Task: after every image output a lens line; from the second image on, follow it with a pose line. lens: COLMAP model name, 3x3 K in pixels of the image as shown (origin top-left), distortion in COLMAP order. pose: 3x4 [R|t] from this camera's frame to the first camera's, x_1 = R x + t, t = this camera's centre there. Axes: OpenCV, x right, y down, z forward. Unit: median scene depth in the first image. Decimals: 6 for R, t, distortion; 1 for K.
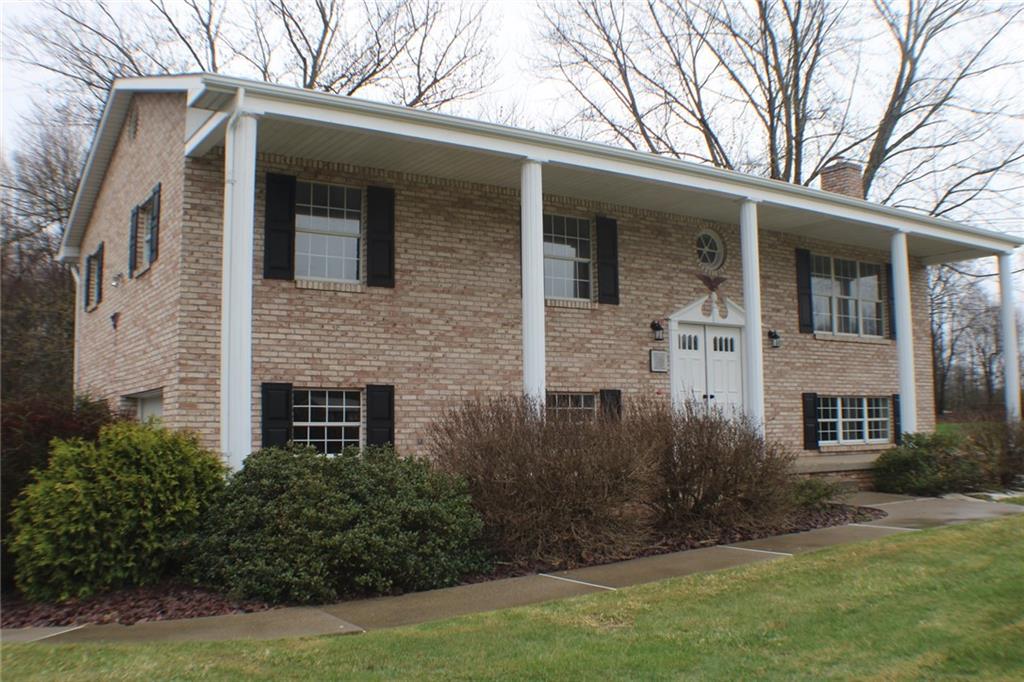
lens RADIAL K [[960.6, 0, 520.0], [0, 960.6, 341.1], [0, 0, 1]] dist [-0.217205, 0.123086]
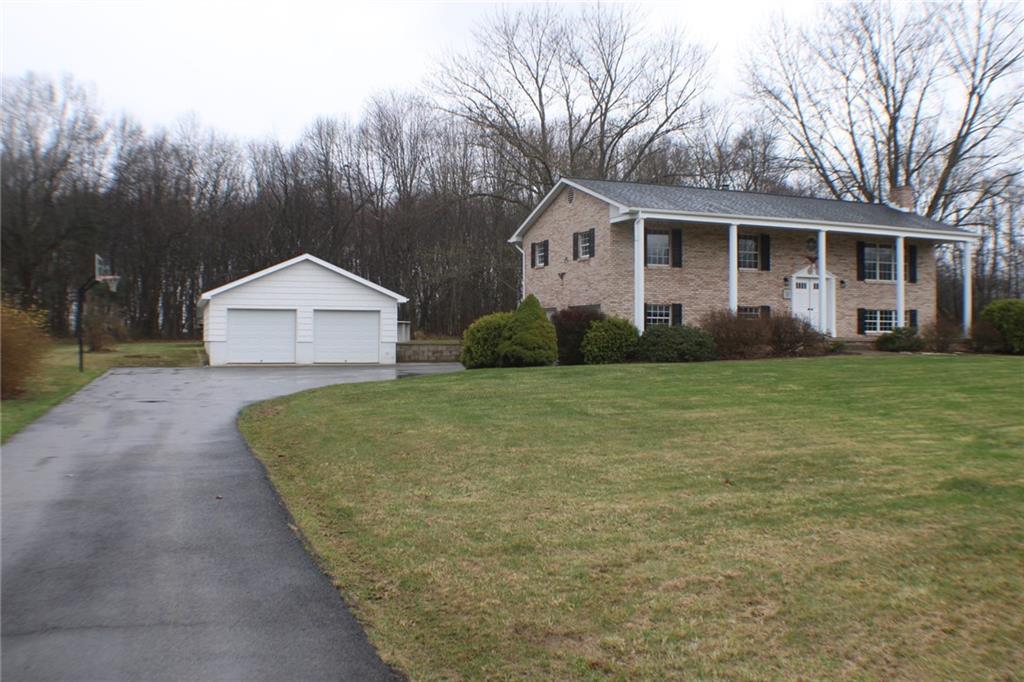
lens RADIAL K [[960.6, 0, 520.0], [0, 960.6, 341.1], [0, 0, 1]] dist [-0.217205, 0.123086]
pose [[0.976433, 0.018207, -0.215053, 0.003711], [0.003833, 0.994815, 0.101626, -0.104367], [0.215789, -0.100055, 0.971300, -1.447681]]
